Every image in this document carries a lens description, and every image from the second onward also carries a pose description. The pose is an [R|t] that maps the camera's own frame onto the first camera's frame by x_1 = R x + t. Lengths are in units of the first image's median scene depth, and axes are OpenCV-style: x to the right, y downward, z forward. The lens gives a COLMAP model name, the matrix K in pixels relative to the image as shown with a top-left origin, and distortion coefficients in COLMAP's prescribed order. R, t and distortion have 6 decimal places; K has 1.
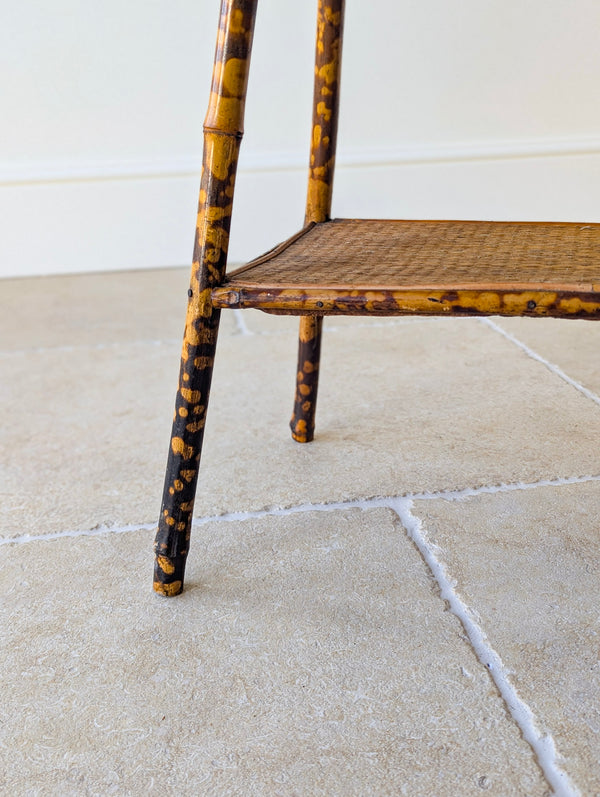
lens RADIAL K [[867.8, 0, 296.1], [0, 867.8, 417.7], [0, 0, 1]] dist [0.023540, 0.024146]
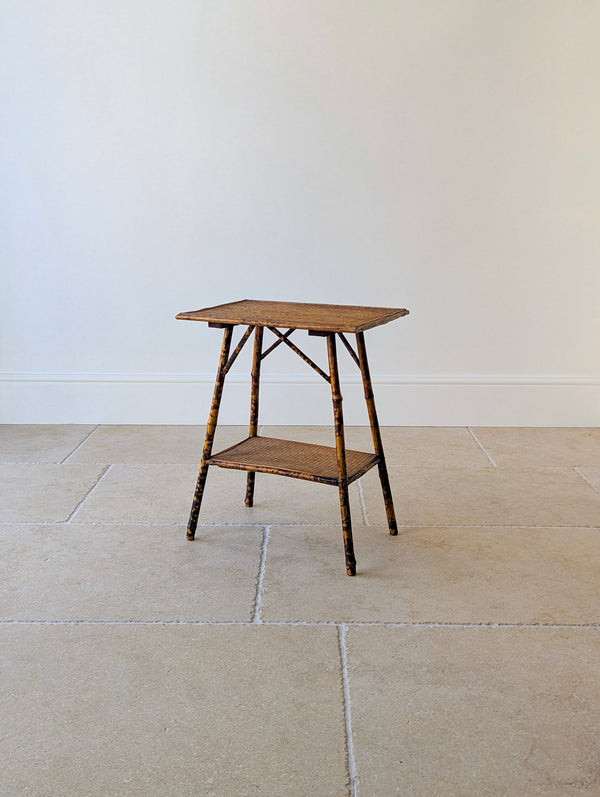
lens RADIAL K [[874.9, 0, 299.9], [0, 874.9, 377.4], [0, 0, 1]] dist [0.028825, 0.008927]
pose [[0.985291, 0.071448, -0.155230, 0.802257], [-0.096489, 0.982341, -0.160302, 0.075368], [0.141035, 0.172922, 0.974786, -2.560167]]
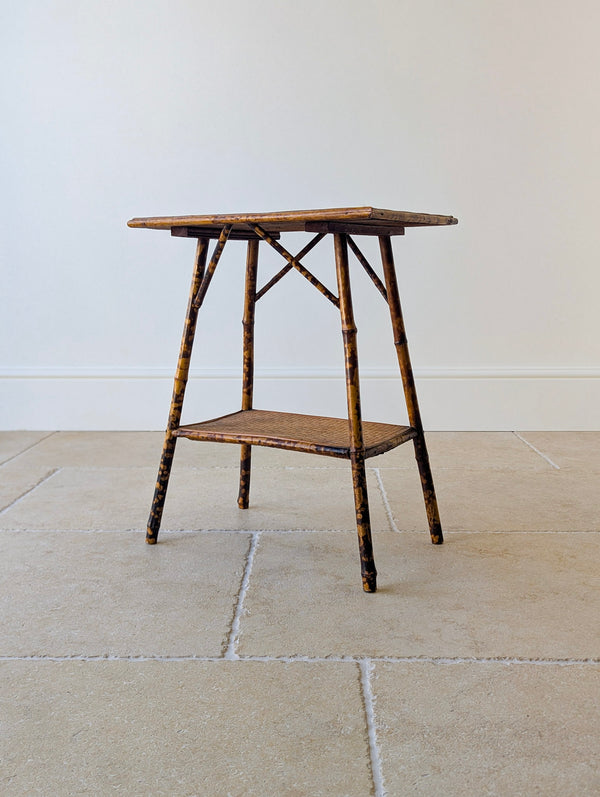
lens RADIAL K [[867.8, 0, 296.1], [0, 867.8, 417.7], [0, 0, 1]] dist [0.023540, 0.024146]
pose [[0.983007, 0.061915, -0.172813, 0.689171], [-0.095026, 0.977084, -0.190464, 0.262677], [0.157061, 0.203649, 0.966364, -1.458648]]
